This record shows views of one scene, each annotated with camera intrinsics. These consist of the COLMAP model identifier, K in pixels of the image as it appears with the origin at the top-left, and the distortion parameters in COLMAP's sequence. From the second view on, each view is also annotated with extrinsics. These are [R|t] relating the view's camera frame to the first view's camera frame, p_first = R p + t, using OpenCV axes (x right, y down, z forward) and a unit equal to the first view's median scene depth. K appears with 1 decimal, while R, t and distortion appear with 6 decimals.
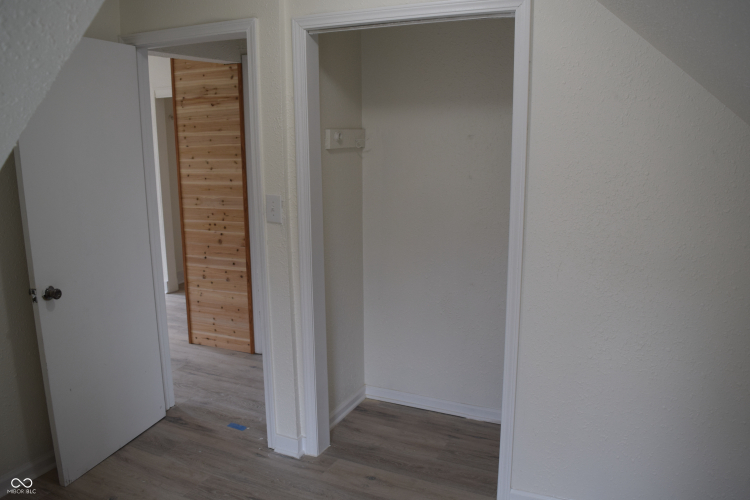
lens RADIAL K [[589.2, 0, 375.0], [0, 589.2, 249.9], [0, 0, 1]] dist [-0.087311, -0.002559]
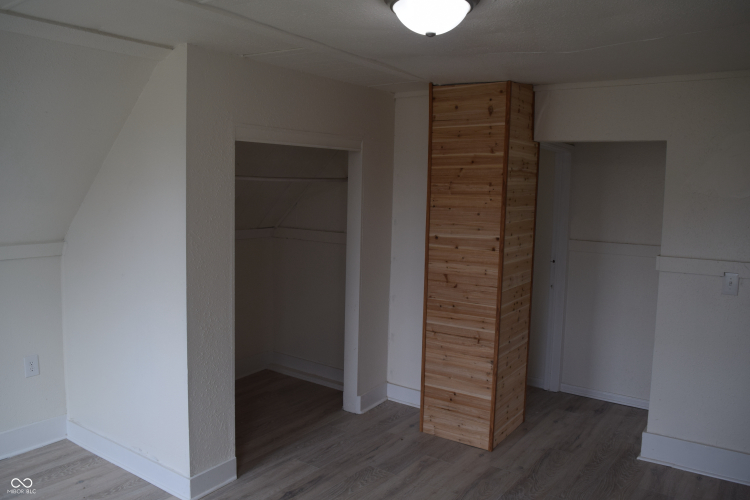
lens RADIAL K [[589.2, 0, 374.5], [0, 589.2, 250.1], [0, 0, 1]] dist [-0.087311, -0.002559]
pose [[0.159491, -0.086883, 0.983369, -1.247131], [0.168739, 0.983860, 0.059559, -0.224621], [-0.972671, 0.156434, 0.171577, 1.056319]]
